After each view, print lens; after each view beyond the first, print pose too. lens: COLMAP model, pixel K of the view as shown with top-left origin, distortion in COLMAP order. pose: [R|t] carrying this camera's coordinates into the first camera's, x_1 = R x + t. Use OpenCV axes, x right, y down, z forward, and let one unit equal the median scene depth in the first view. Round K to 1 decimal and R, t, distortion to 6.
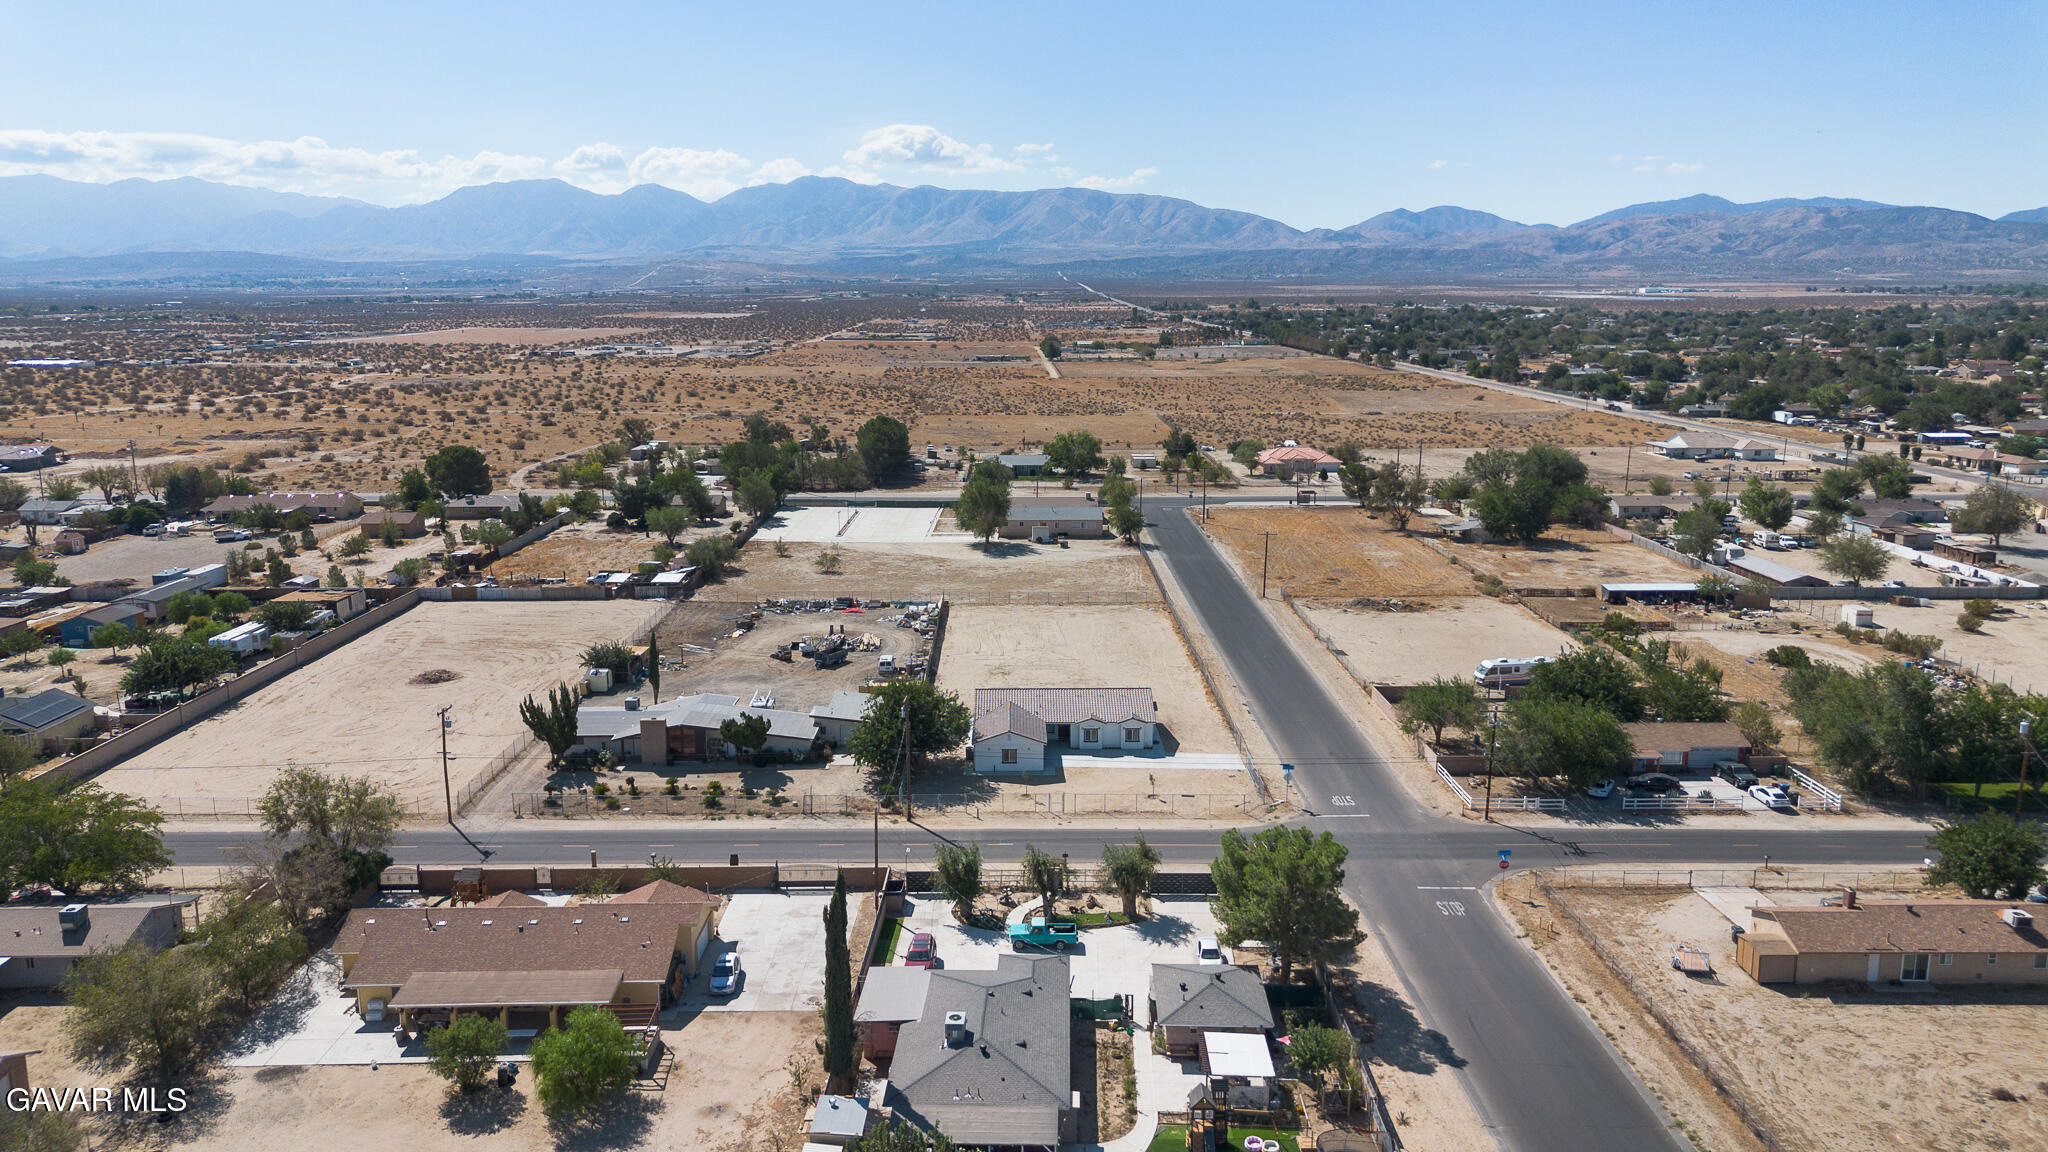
lens RADIAL K [[1461.7, 0, 1024.0], [0, 1461.7, 576.0], [0, 0, 1]] dist [0.034991, -0.001793]
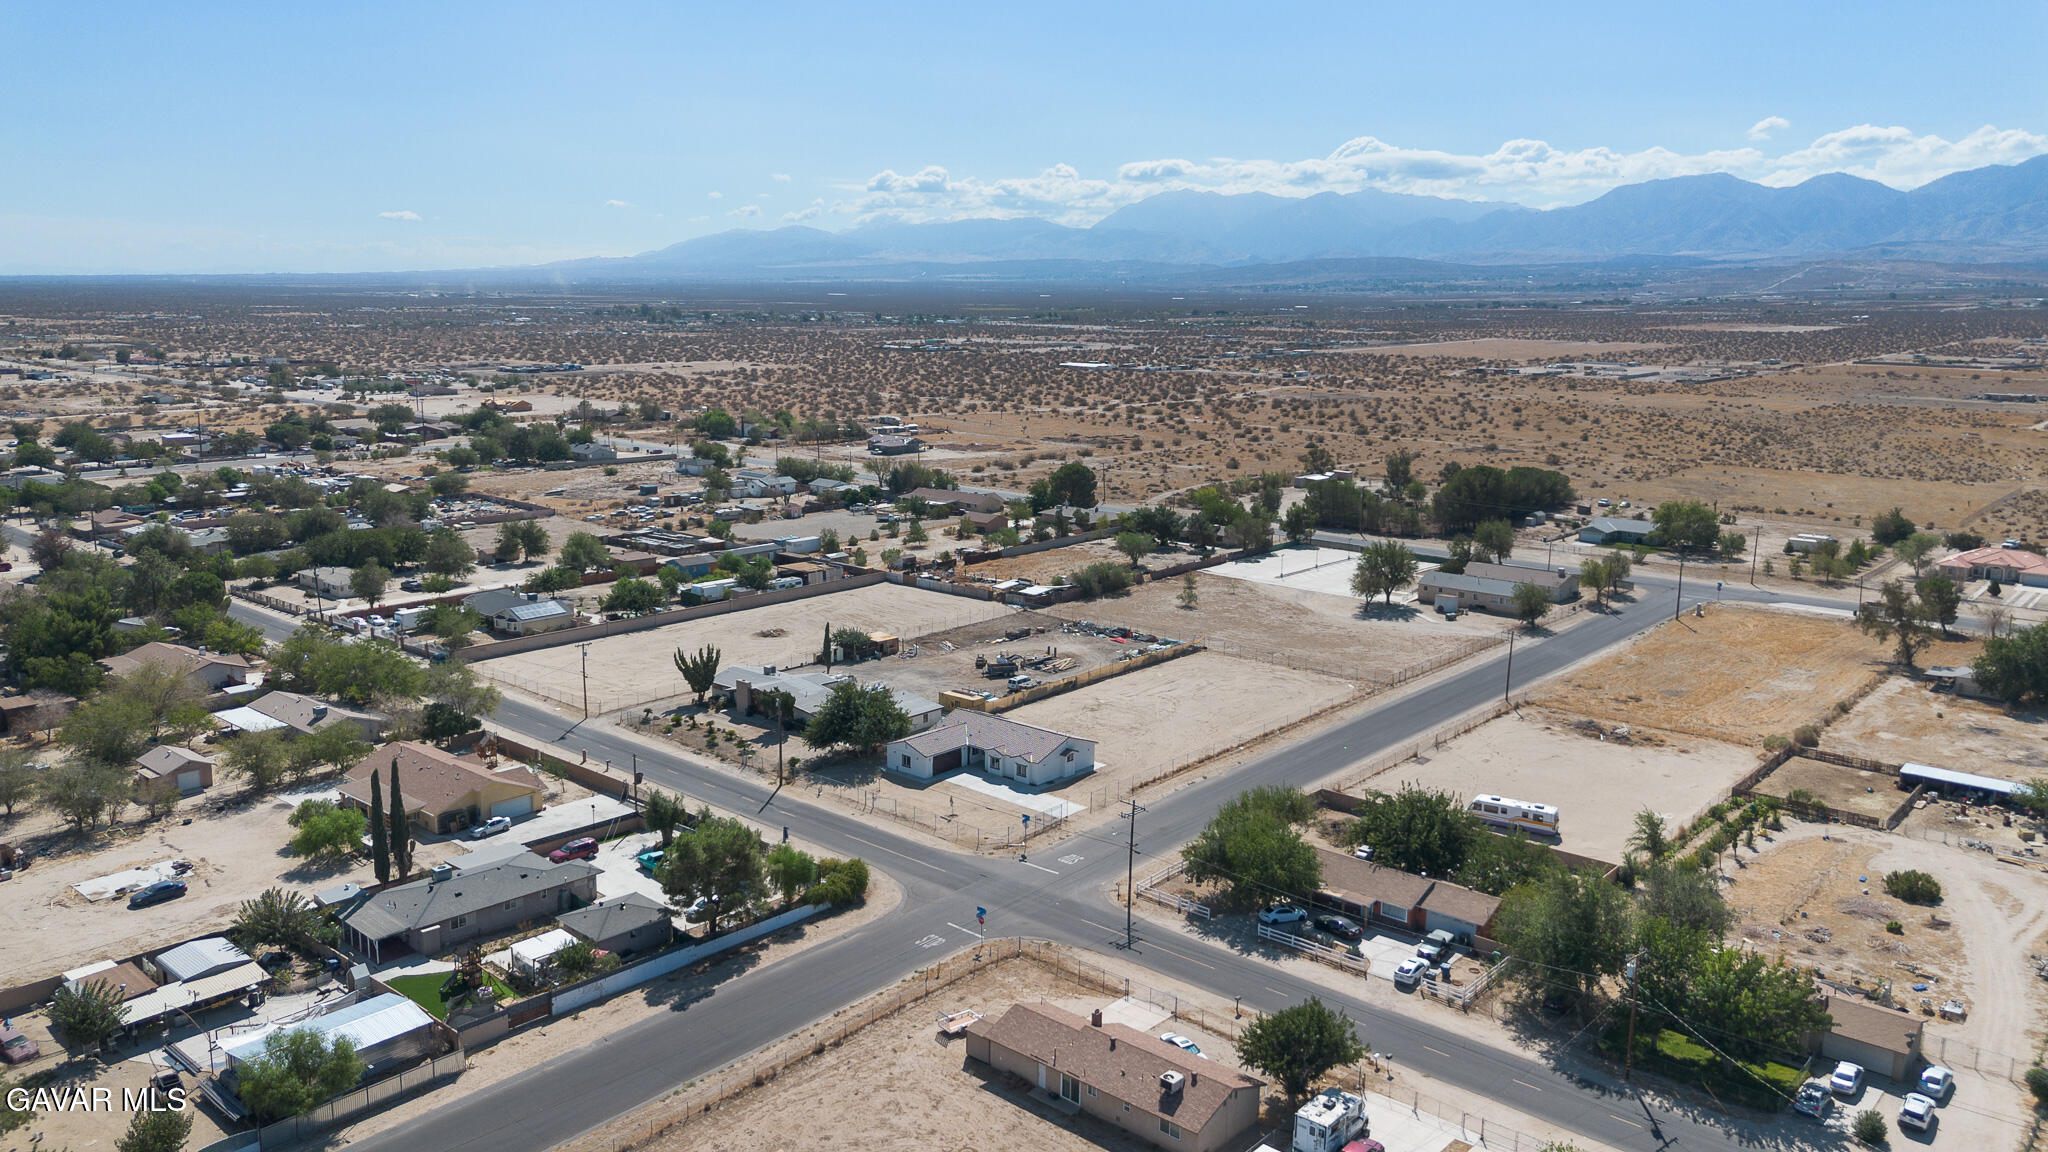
lens RADIAL K [[1461.7, 0, 1024.0], [0, 1461.7, 576.0], [0, 0, 1]] dist [0.034991, -0.001793]
pose [[0.752542, 0.136163, -0.644313, 0.883318], [-0.137289, 0.989332, 0.048726, -0.113781], [0.644074, 0.051789, 0.763208, 0.096880]]
